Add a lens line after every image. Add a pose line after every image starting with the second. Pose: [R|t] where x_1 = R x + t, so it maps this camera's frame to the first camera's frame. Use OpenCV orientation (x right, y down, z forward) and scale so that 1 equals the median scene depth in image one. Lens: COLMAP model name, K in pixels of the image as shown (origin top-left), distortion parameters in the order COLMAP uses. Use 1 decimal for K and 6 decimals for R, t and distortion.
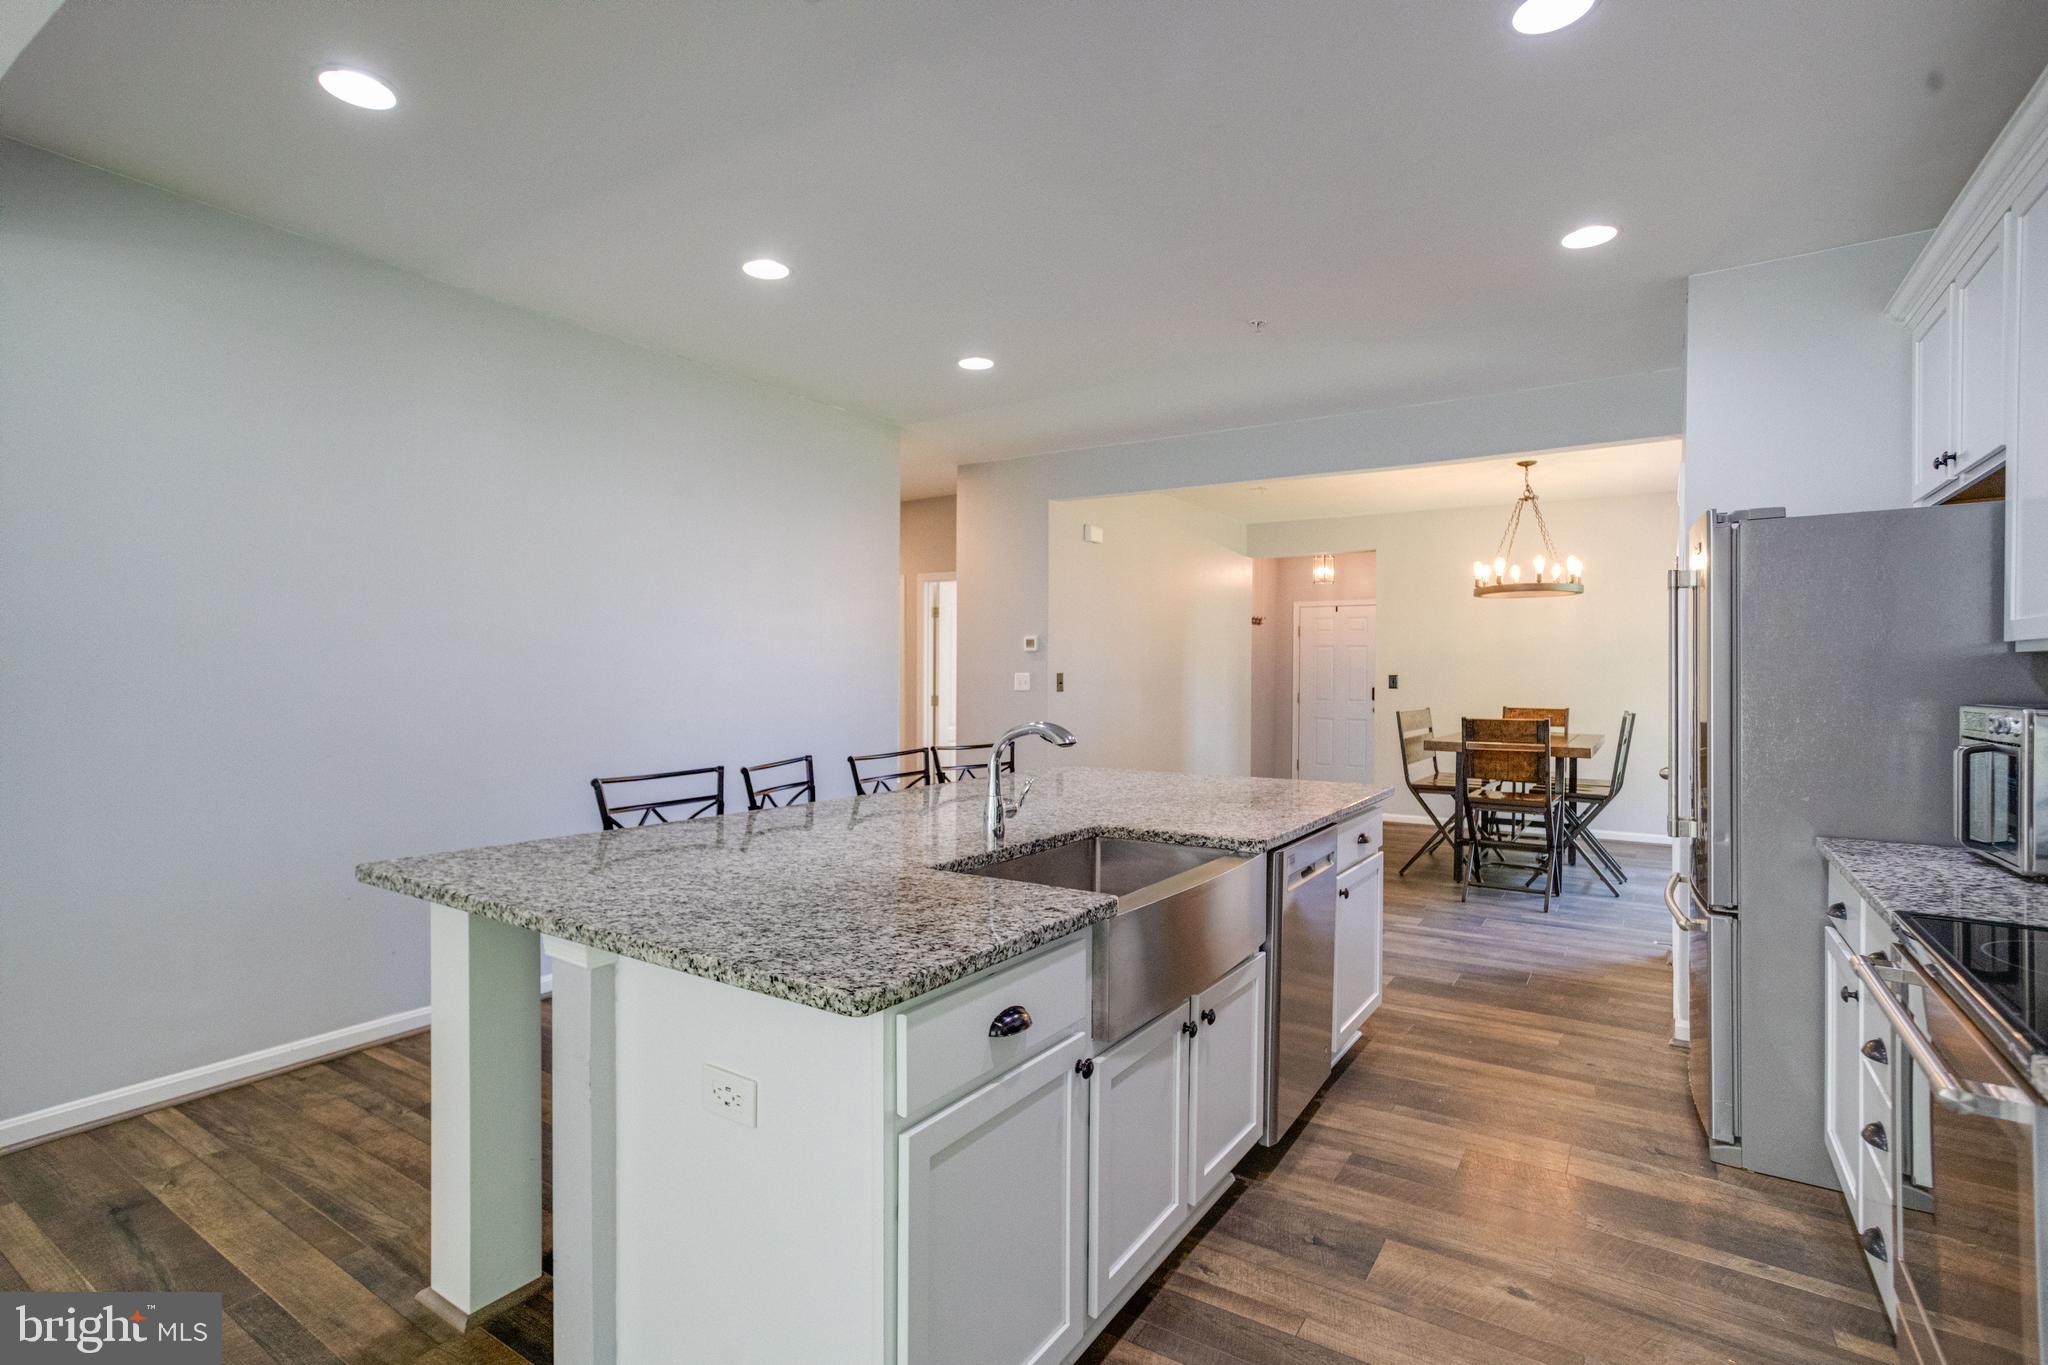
lens RADIAL K [[990.5, 0, 1013.2], [0, 990.5, 676.6], [0, 0, 1]] dist [-0.046627, 0.035760]
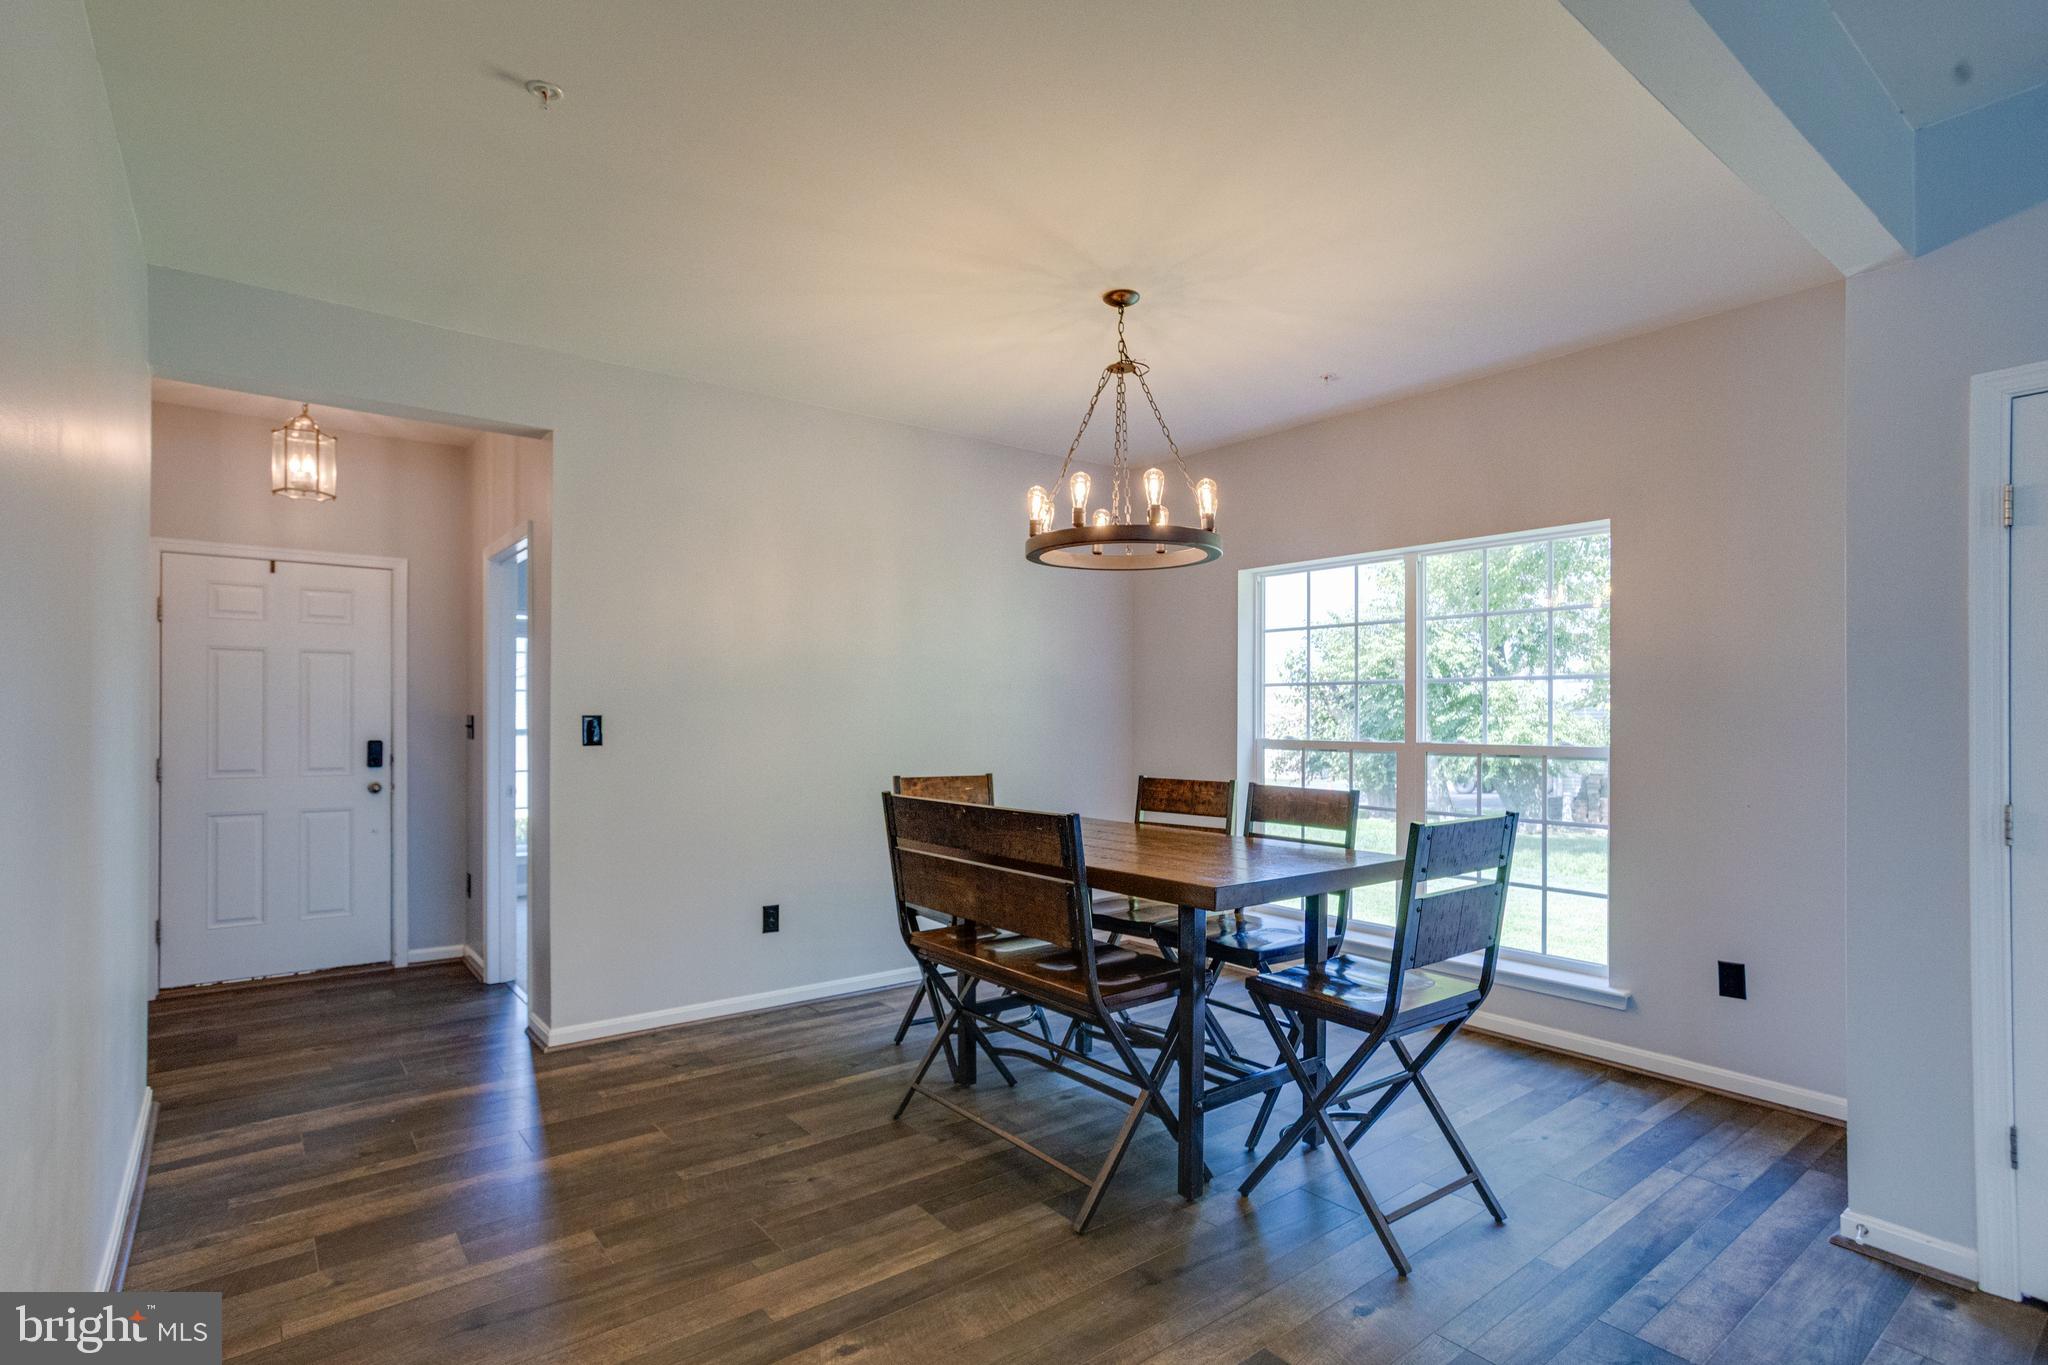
lens RADIAL K [[997.6, 0, 1020.2], [0, 997.6, 717.6], [0, 0, 1]] dist [-0.045684, 0.036556]
pose [[0.314031, -0.008065, 0.949378, 0.032575], [0.002348, 0.999967, 0.007718, -0.008898], [-0.949410, -0.000194, 0.314040, 1.593675]]
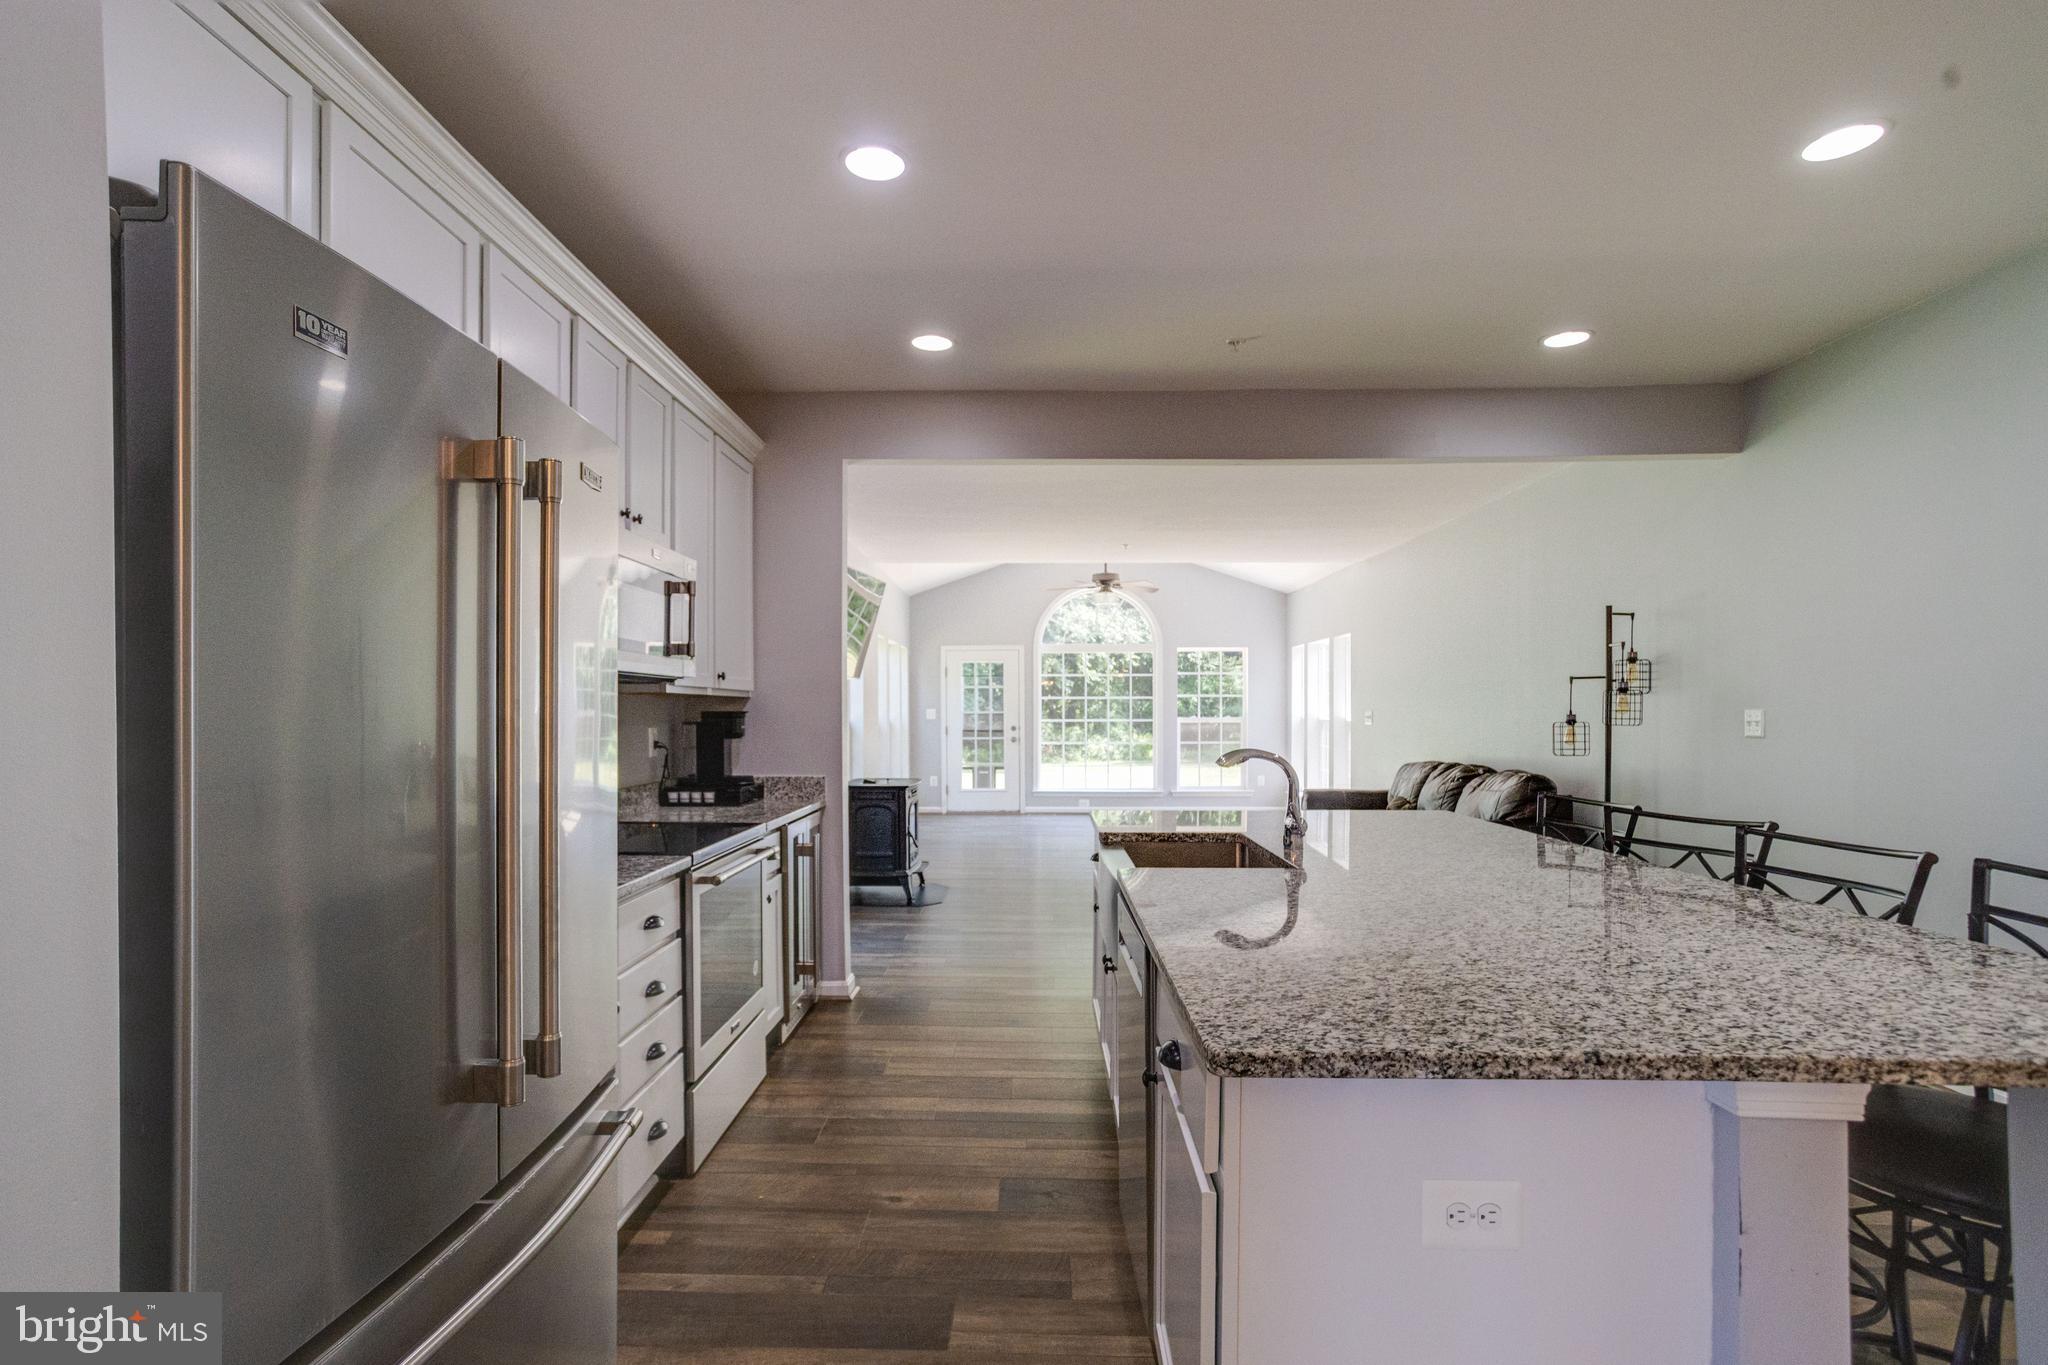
lens RADIAL K [[1009.9, 0, 1007.7], [0, 1009.9, 721.1], [0, 0, 1]] dist [-0.053494, 0.037491]
pose [[-0.848754, 0.001260, -0.528786, 0.607737], [-0.003815, 0.999957, 0.008507, 0.000776], [0.528774, 0.009238, -0.848713, 1.225271]]
